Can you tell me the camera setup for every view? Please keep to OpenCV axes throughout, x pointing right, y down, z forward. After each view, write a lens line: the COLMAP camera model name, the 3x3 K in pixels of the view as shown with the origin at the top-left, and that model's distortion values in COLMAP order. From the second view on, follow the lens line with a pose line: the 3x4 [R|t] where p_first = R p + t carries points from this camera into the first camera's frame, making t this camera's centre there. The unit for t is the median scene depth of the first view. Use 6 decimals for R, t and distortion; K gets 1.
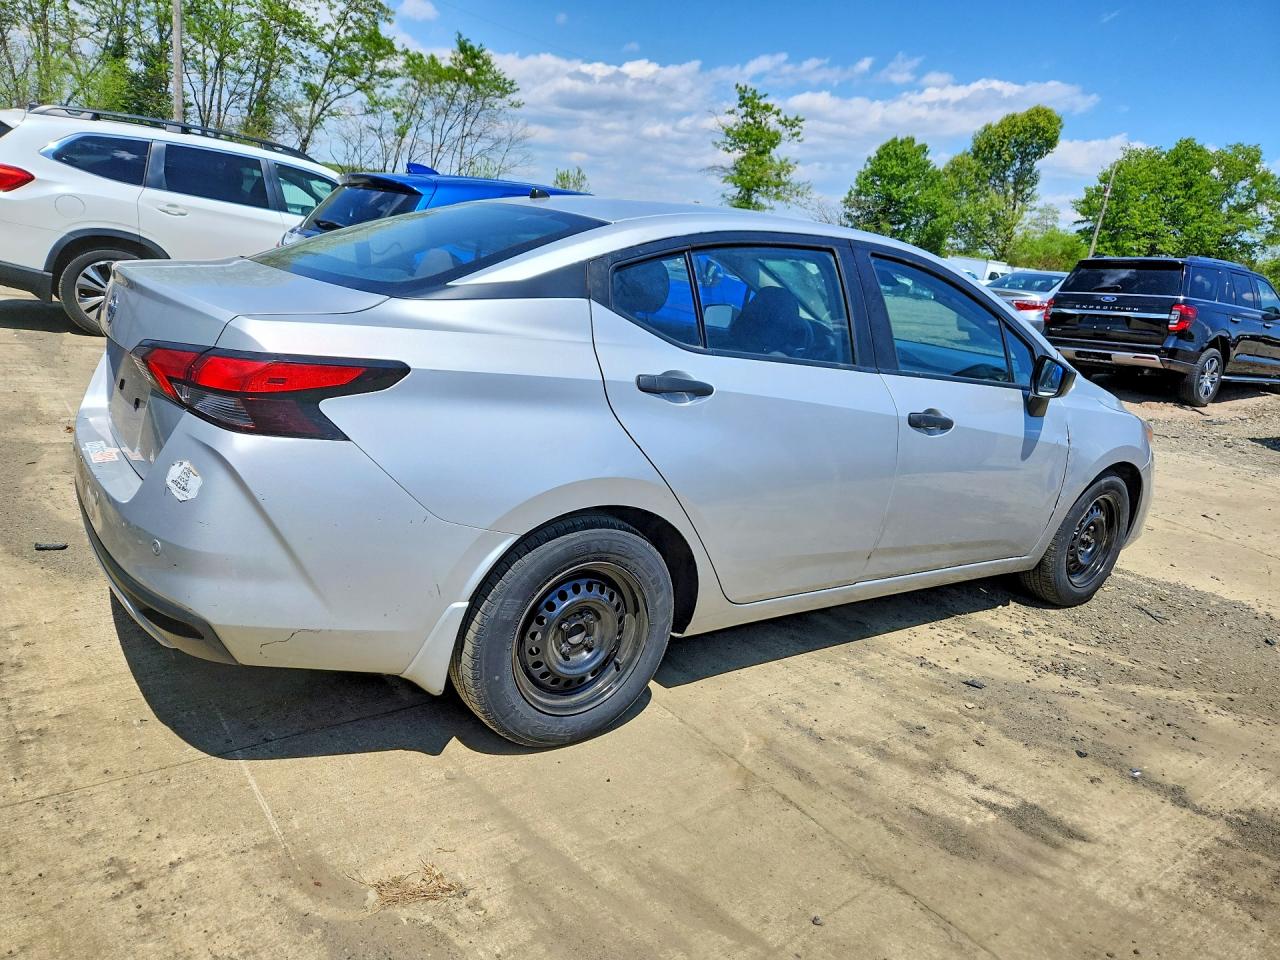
lens RADIAL K [[897.6, 0, 640.9], [0, 897.6, 472.8], [0, 0, 1]] dist [0.010492, -0.019490]
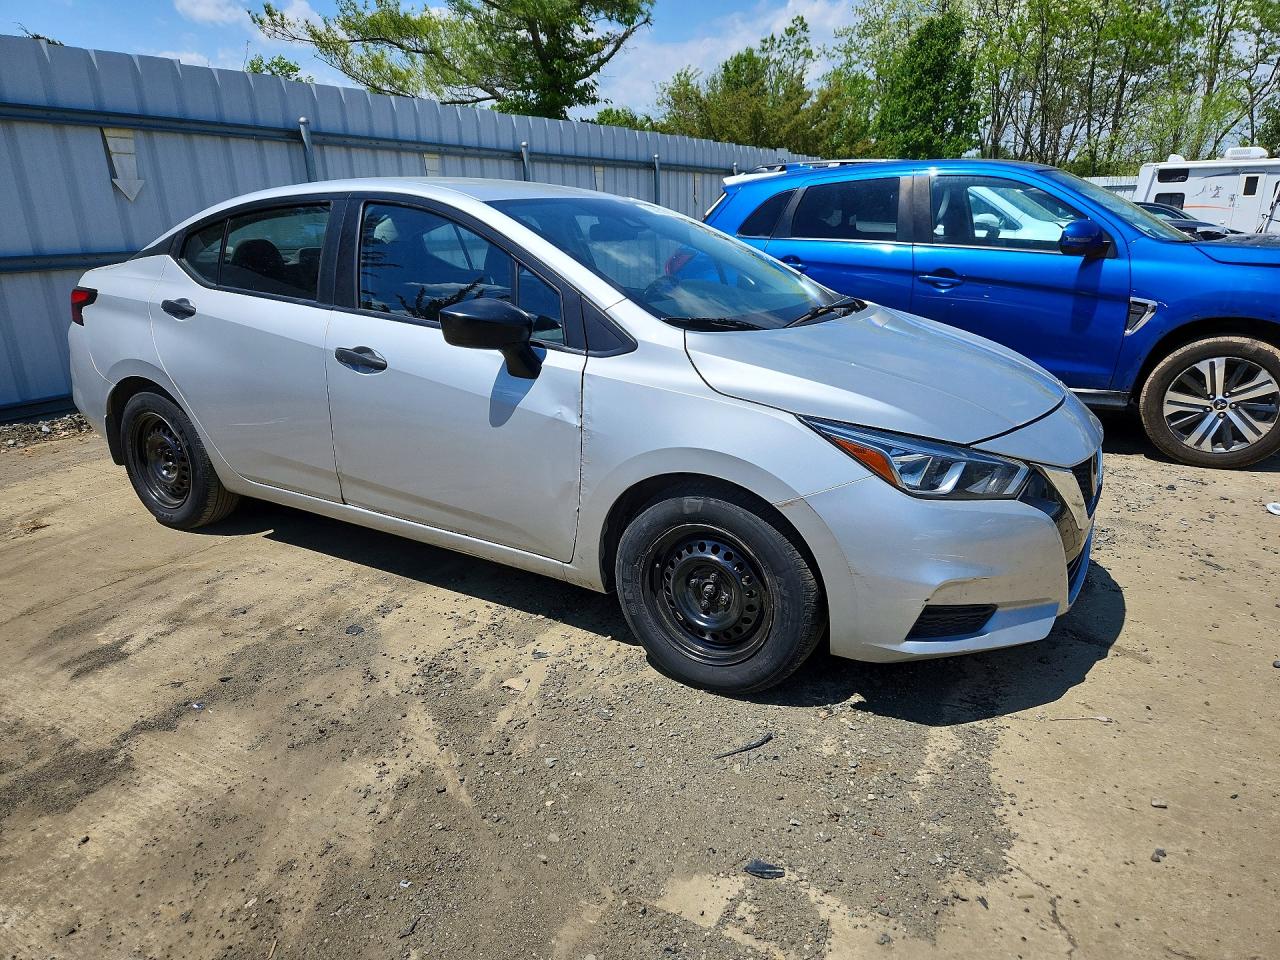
lens RADIAL K [[897.6, 0, 641.4], [0, 897.6, 483.3], [0, 0, 1]] dist [0.010492, -0.019490]
pose [[0.371979, 0.160813, -0.914205, 1.487451], [-0.180144, 0.978660, 0.098853, -0.082218], [0.910593, 0.127917, 0.393010, 0.960826]]
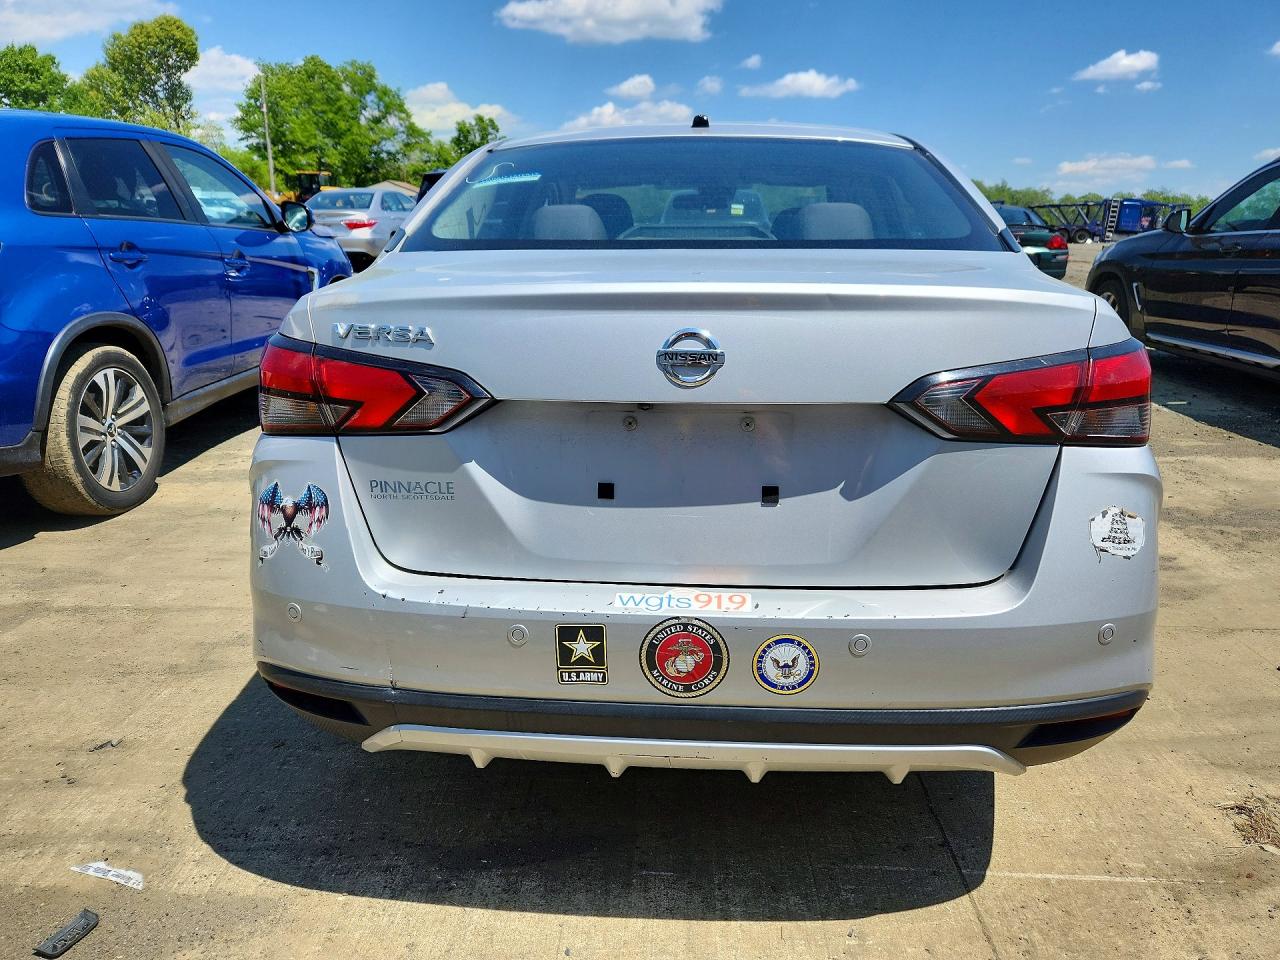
lens RADIAL K [[897.6, 0, 641.4], [0, 897.6, 454.4], [0, 0, 1]] dist [0.010492, -0.019490]
pose [[0.632611, -0.290359, 0.717980, -0.061465], [0.242553, 0.954701, 0.172378, -0.013383], [-0.735508, 0.065100, 0.674381, 0.037603]]
